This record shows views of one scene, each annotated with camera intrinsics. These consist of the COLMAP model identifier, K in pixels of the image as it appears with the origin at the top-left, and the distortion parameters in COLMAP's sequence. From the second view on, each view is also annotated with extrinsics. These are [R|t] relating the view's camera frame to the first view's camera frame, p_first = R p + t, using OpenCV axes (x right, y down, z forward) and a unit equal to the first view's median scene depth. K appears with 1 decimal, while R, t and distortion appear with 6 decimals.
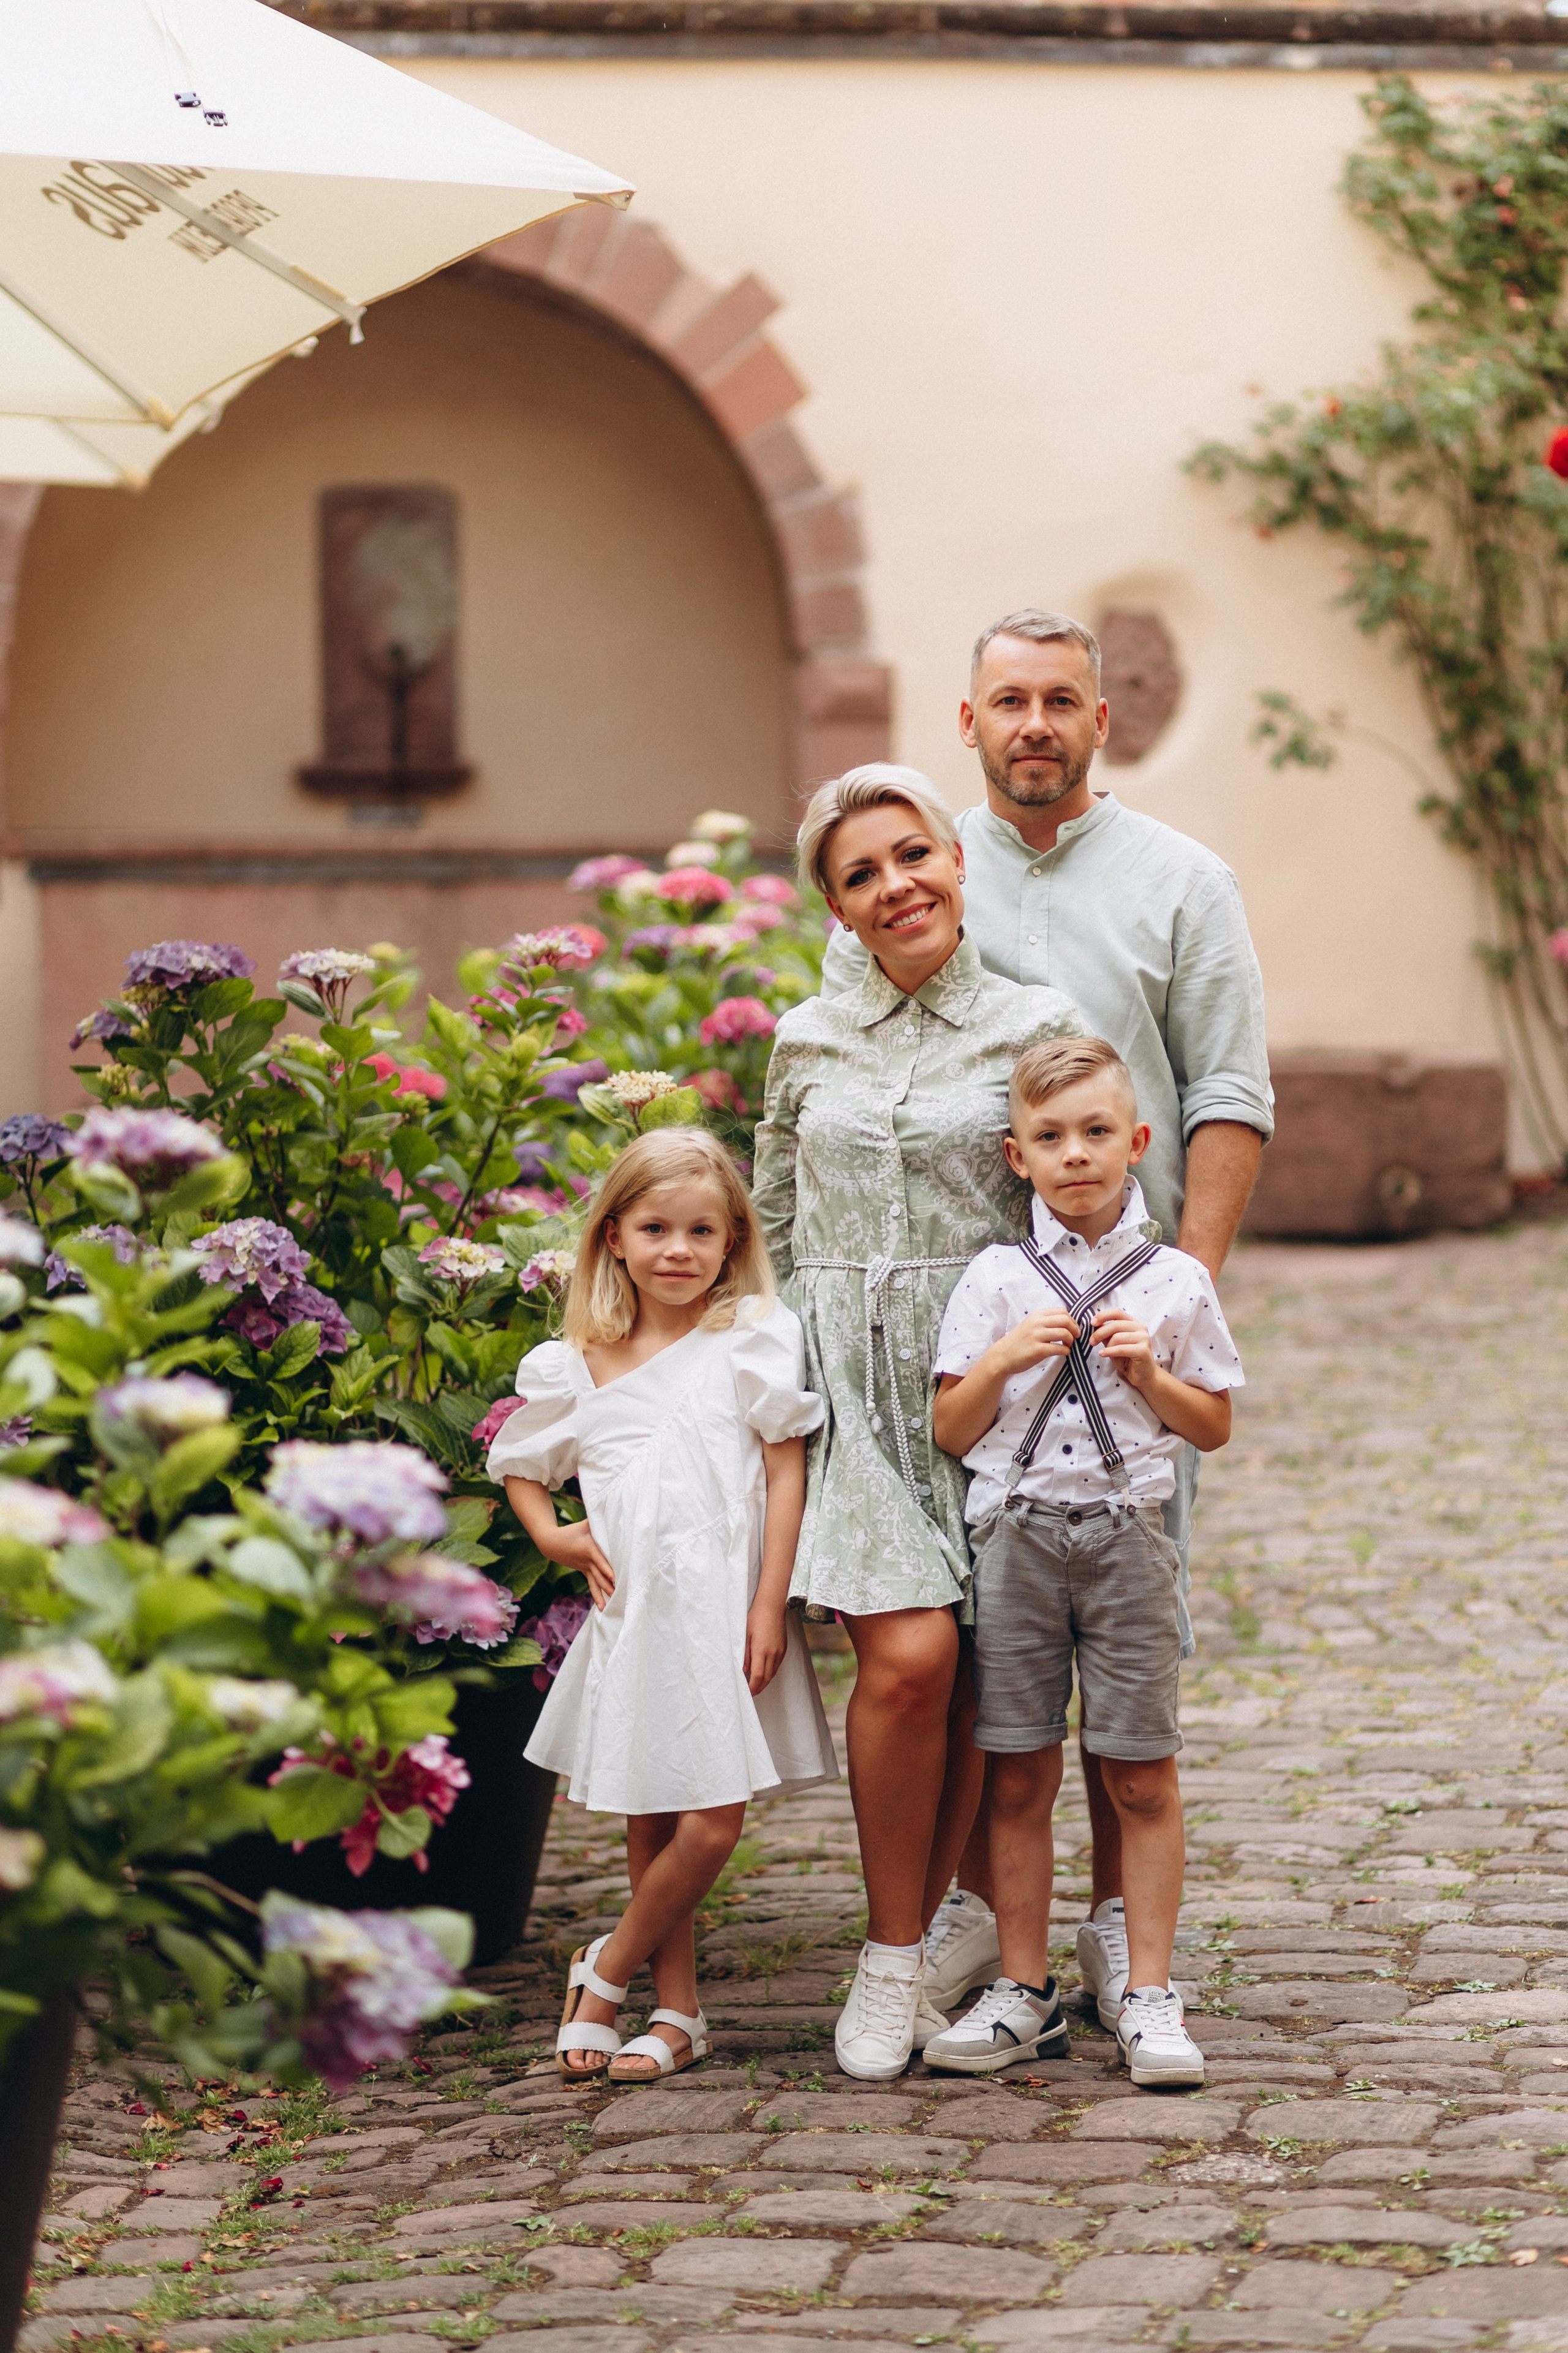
lens RADIAL K [[5694.6, 0, 784.0], [0, 5694.6, 1176.5], [0, 0, 1]] dist [-0.071411, 0.778888]
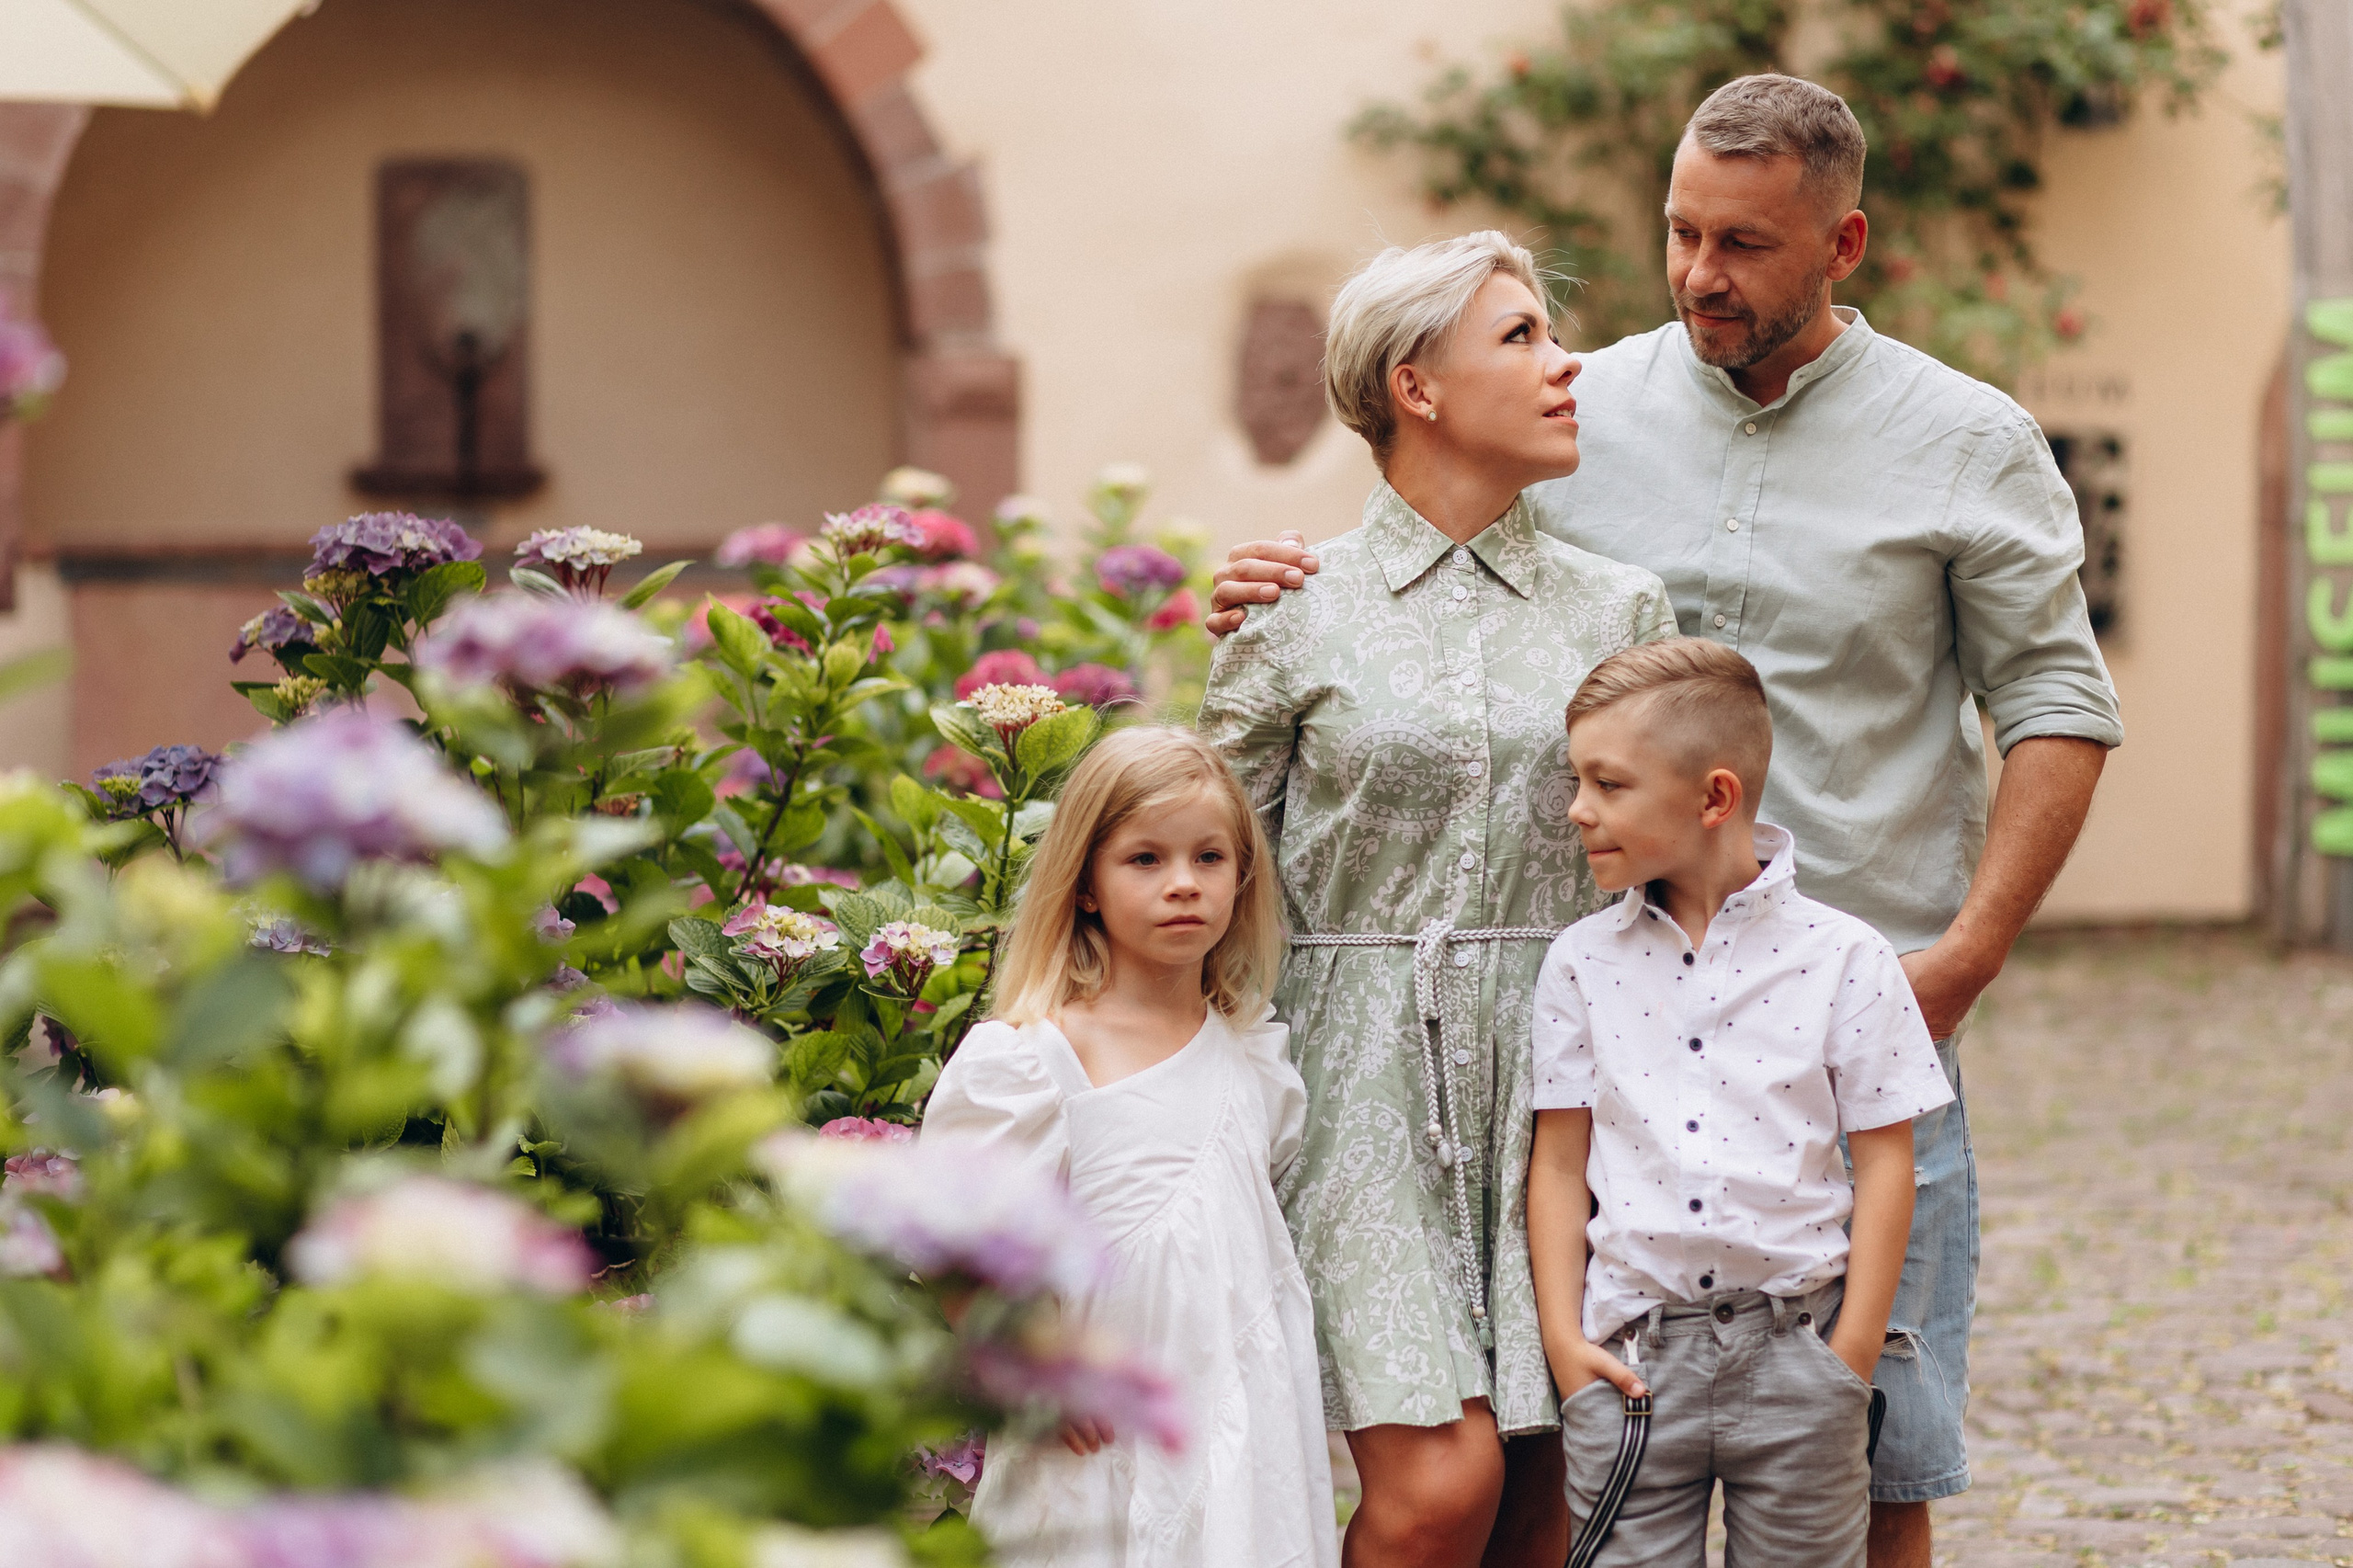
lens RADIAL K [[5694.9, 0, 1176.5], [0, 5694.9, 784.0], [0, 0, 1]] dist [-0.071411, 0.778888]
pose [[0.997164, 0.001708, 0.075245, -0.057878], [0.000761, 0.999462, -0.032776, 0.018376], [-0.075260, 0.032740, 0.996626, 0.246582]]
